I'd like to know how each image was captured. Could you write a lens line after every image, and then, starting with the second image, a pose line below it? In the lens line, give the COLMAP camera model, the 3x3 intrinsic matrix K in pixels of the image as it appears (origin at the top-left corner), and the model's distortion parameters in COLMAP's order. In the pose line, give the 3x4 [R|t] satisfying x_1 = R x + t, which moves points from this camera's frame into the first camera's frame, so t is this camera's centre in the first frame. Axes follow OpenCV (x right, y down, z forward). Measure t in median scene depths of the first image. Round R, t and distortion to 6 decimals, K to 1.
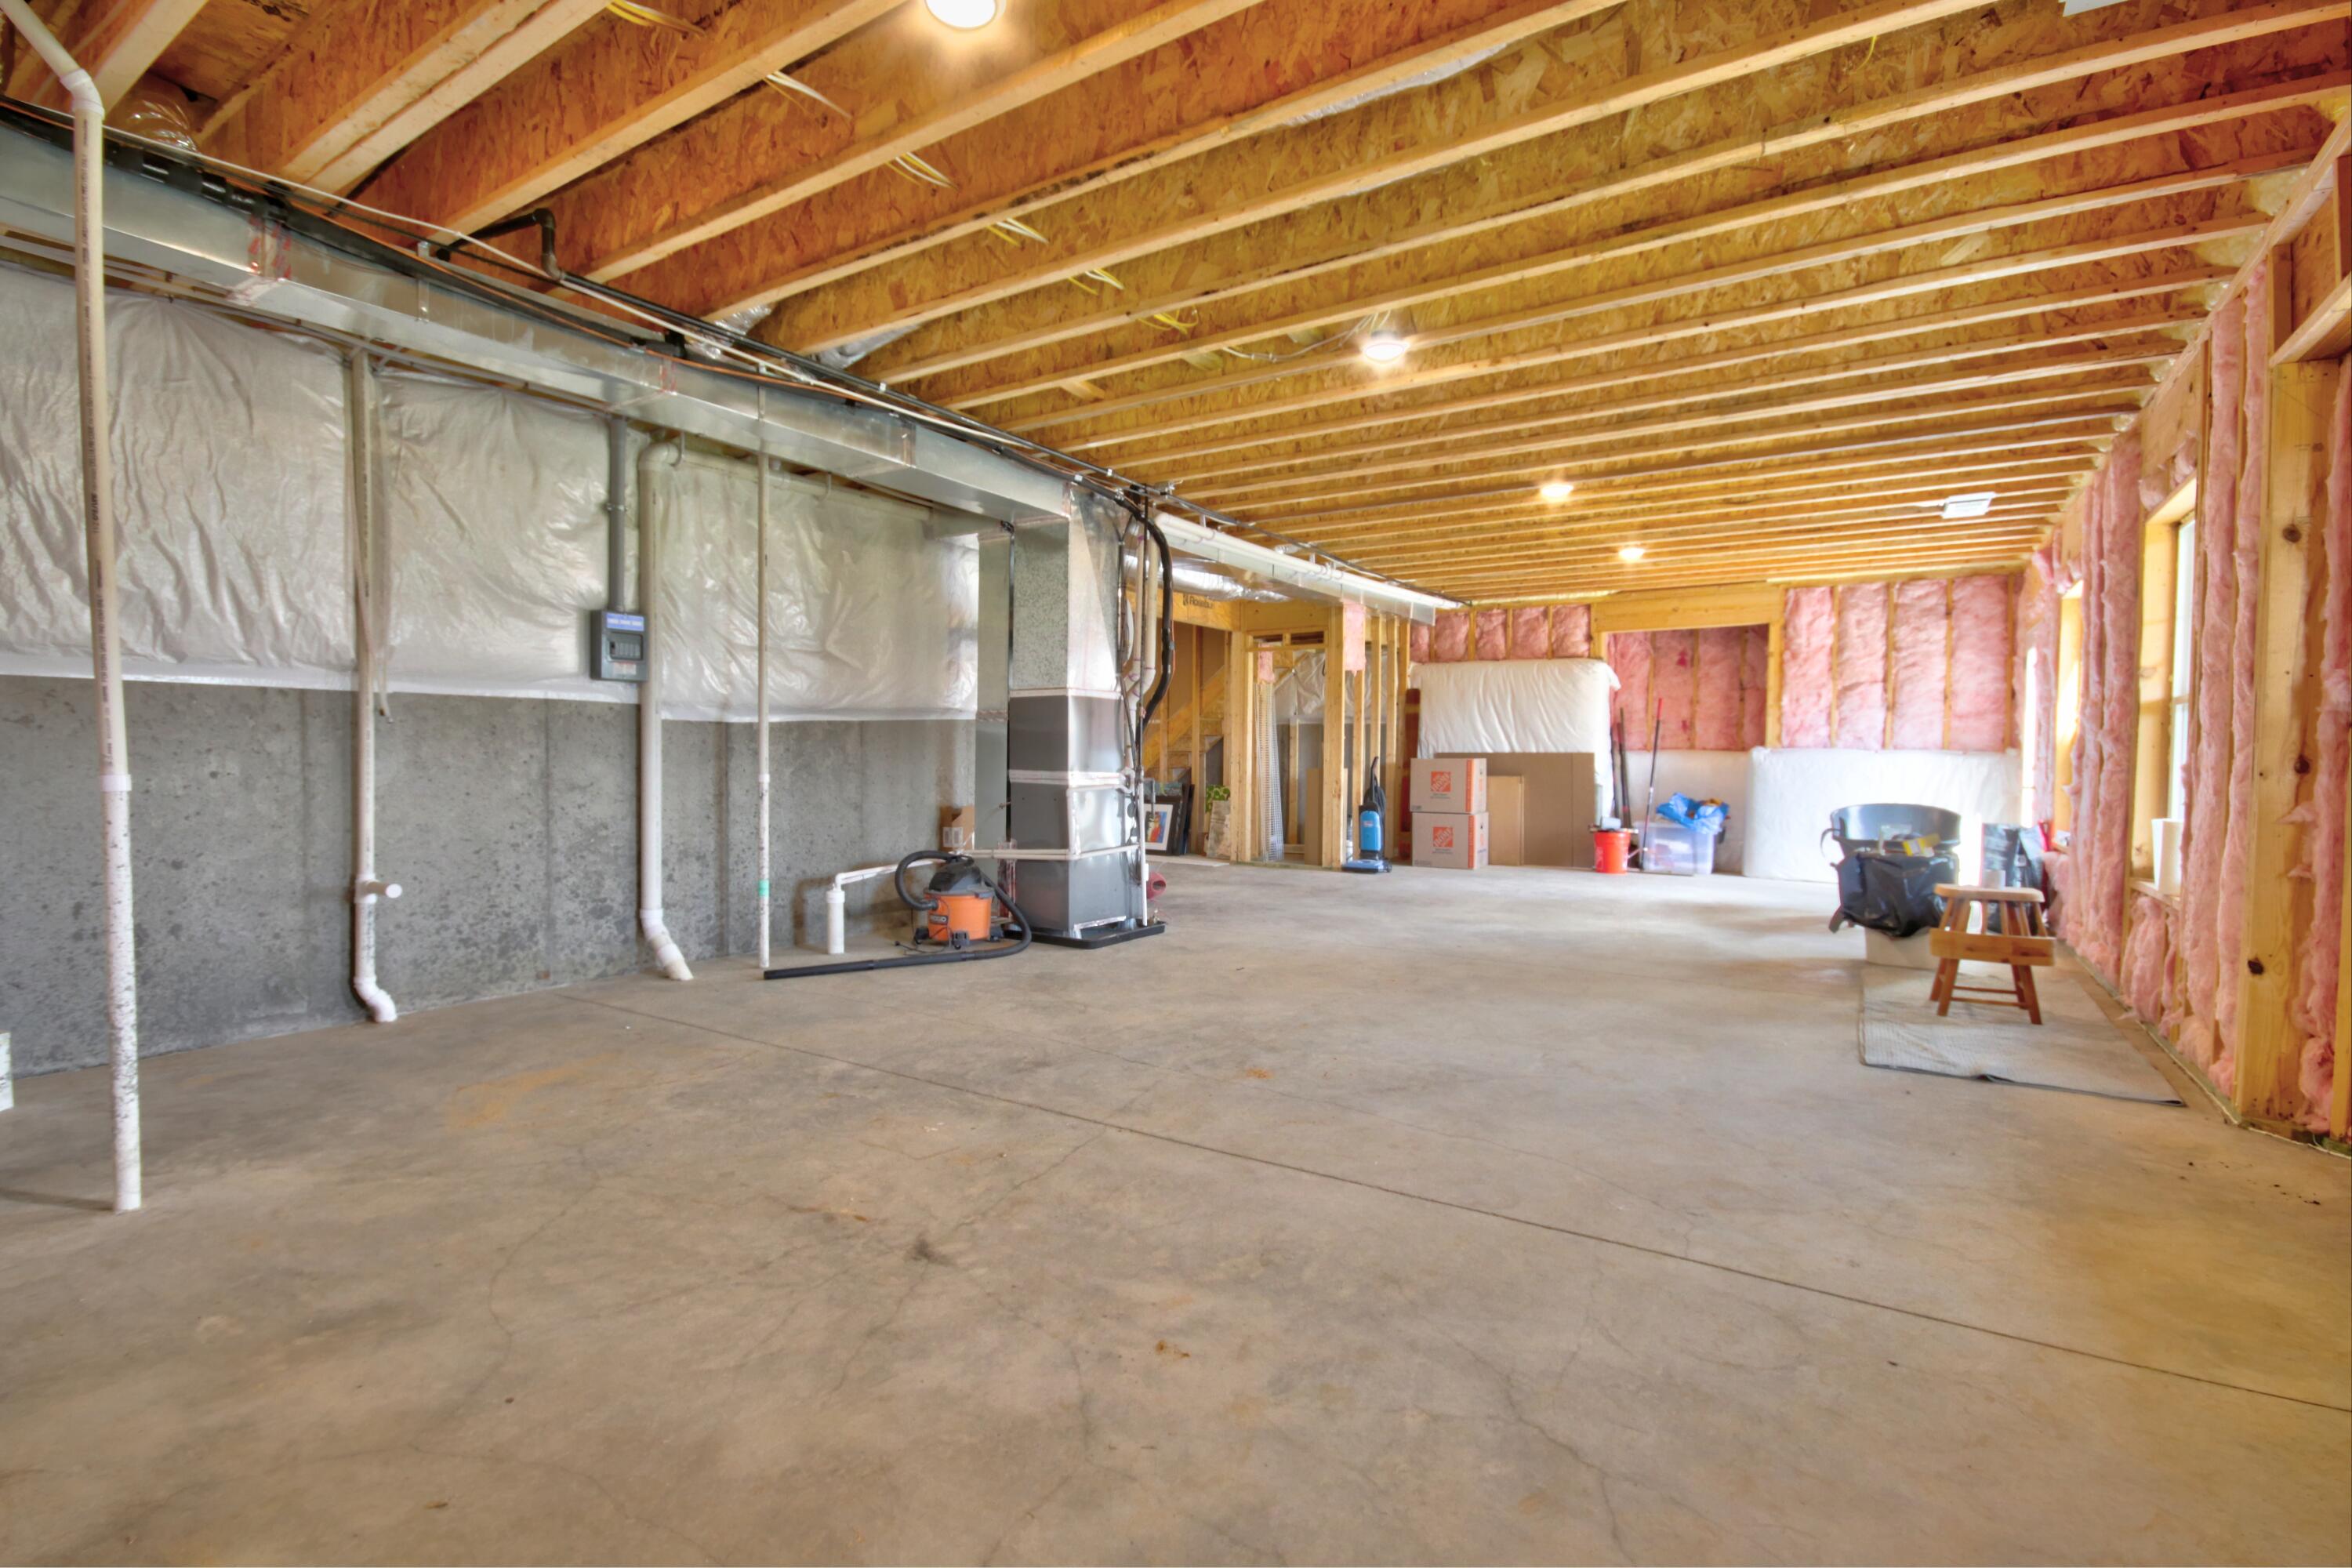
lens RADIAL K [[1083.6, 0, 1168.2], [0, 1083.6, 788.6], [0, 0, 1]] dist [0.002415, -0.007455]
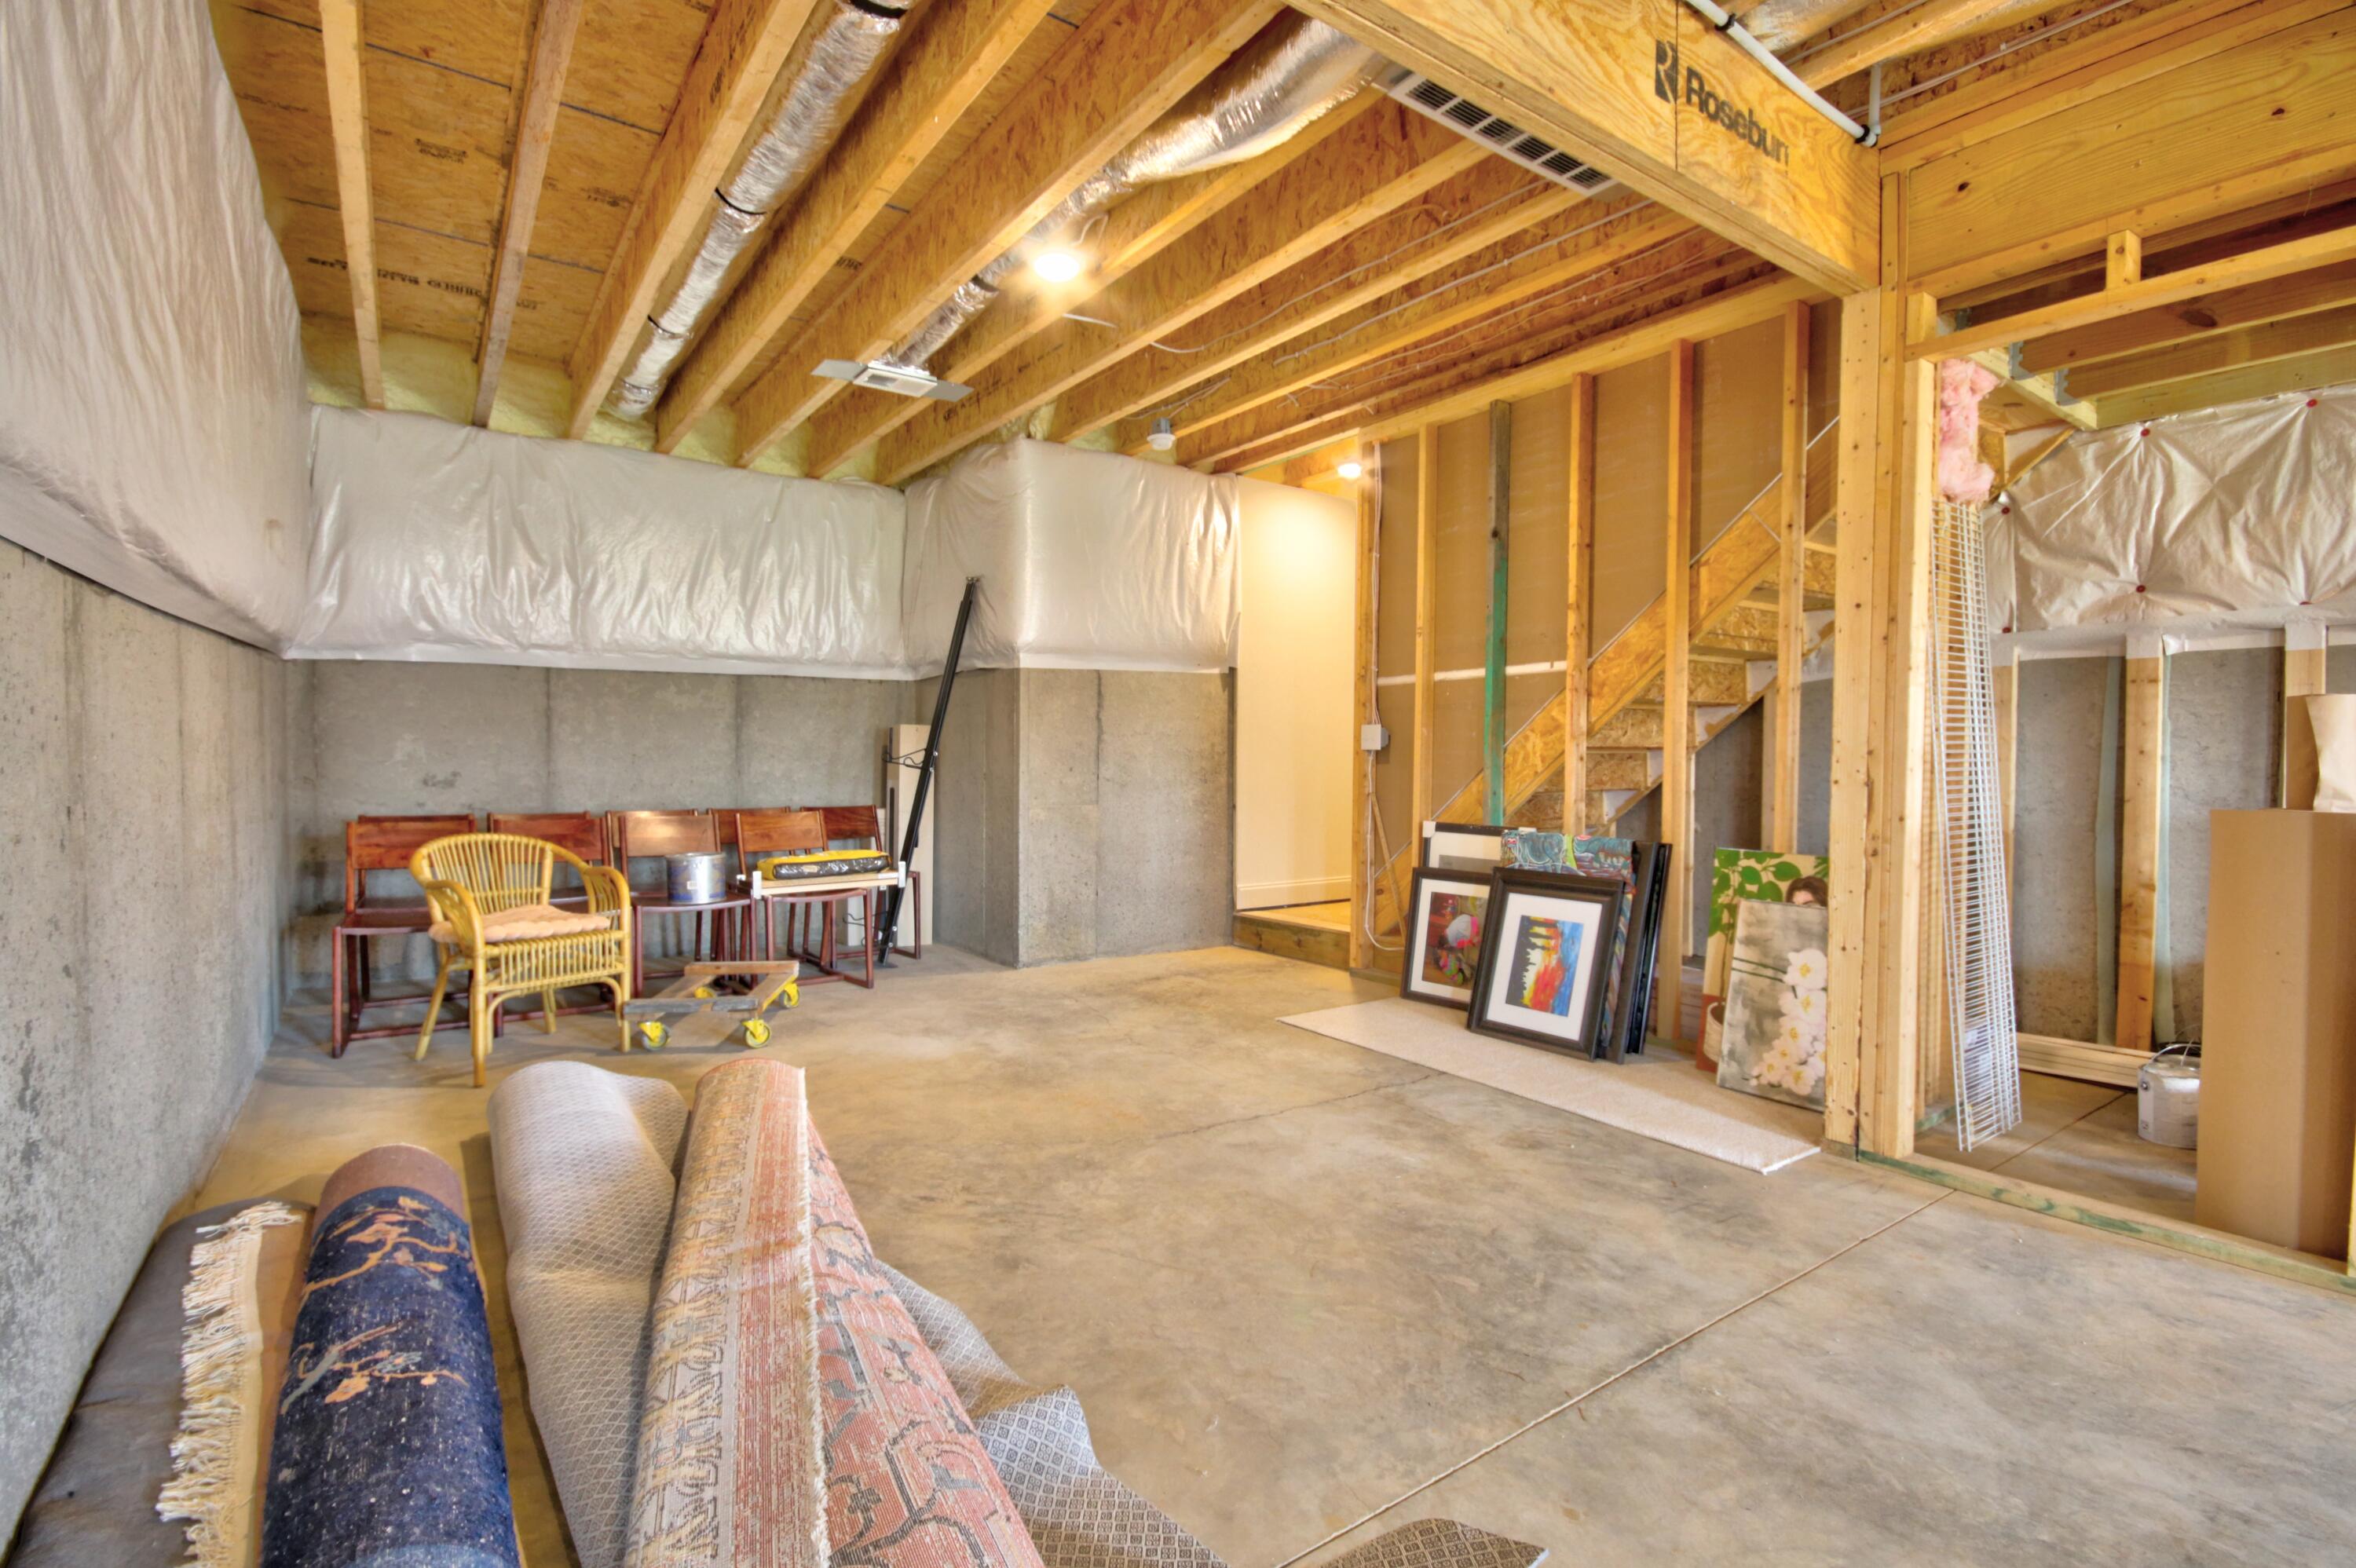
lens RADIAL K [[1085.4, 0, 1170.2], [0, 1085.4, 788.6], [0, 0, 1]] dist [0.002415, -0.007455]
pose [[0.929968, 0.006290, -0.367587, 0.003270], [-0.008434, 0.999955, -0.004228, -0.018527], [0.367544, 0.007032, 0.929980, 0.639198]]
